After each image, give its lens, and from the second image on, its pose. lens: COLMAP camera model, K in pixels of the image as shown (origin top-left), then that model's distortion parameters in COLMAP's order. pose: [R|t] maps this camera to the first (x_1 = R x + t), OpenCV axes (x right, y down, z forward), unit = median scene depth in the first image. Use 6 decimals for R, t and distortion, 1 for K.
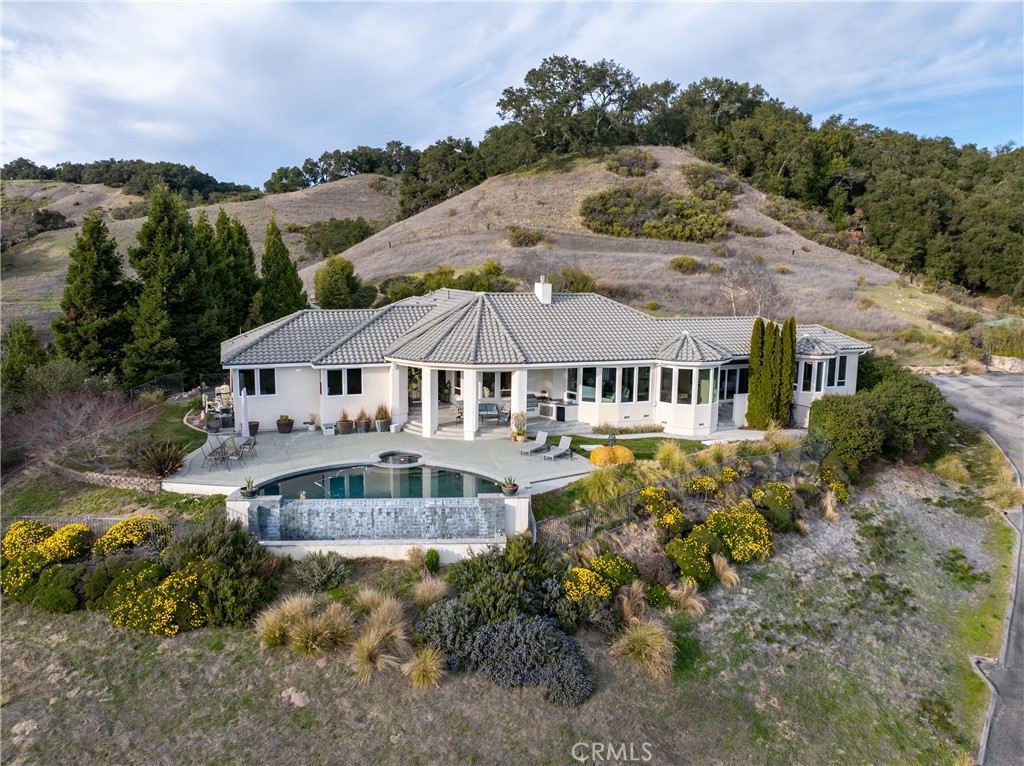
lens RADIAL K [[704.5, 0, 512.0], [0, 704.5, 383.0], [0, 0, 1]] dist [-0.035617, -0.000485]
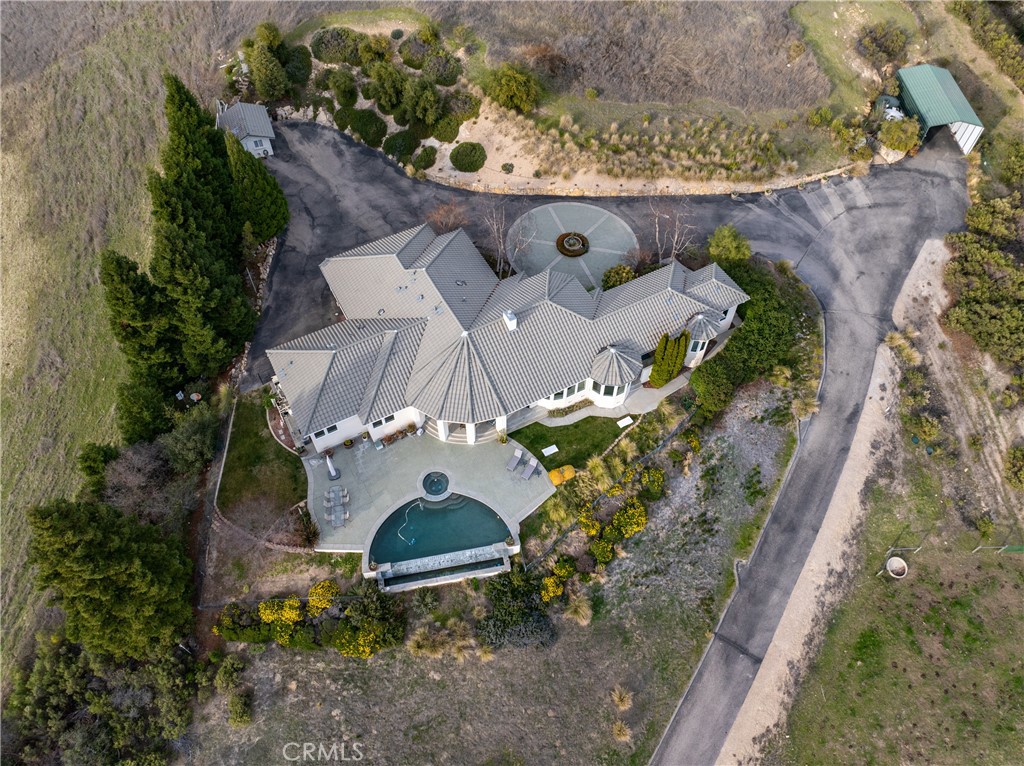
lens RADIAL K [[704.5, 0, 512.0], [0, 704.5, 383.0], [0, 0, 1]] dist [-0.035617, -0.000485]
pose [[0.992706, -0.100649, 0.066363, -0.018702], [0.028906, 0.733120, 0.679485, -0.338661], [-0.117041, -0.672611, 0.730682, -0.020572]]
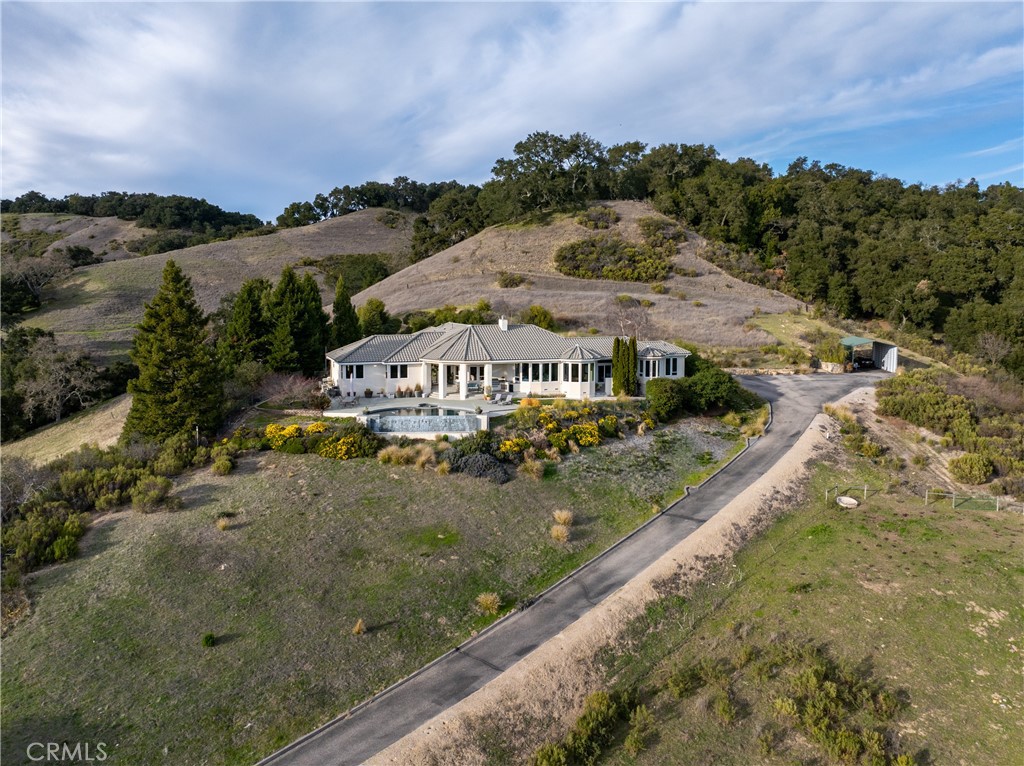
lens RADIAL K [[704.5, 0, 512.0], [0, 704.5, 383.0], [0, 0, 1]] dist [-0.035617, -0.000485]
pose [[0.999930, -0.008811, -0.007931, 0.029382], [0.008508, 0.999262, -0.037451, 0.034323], [0.008255, 0.037381, 0.999267, -0.306548]]
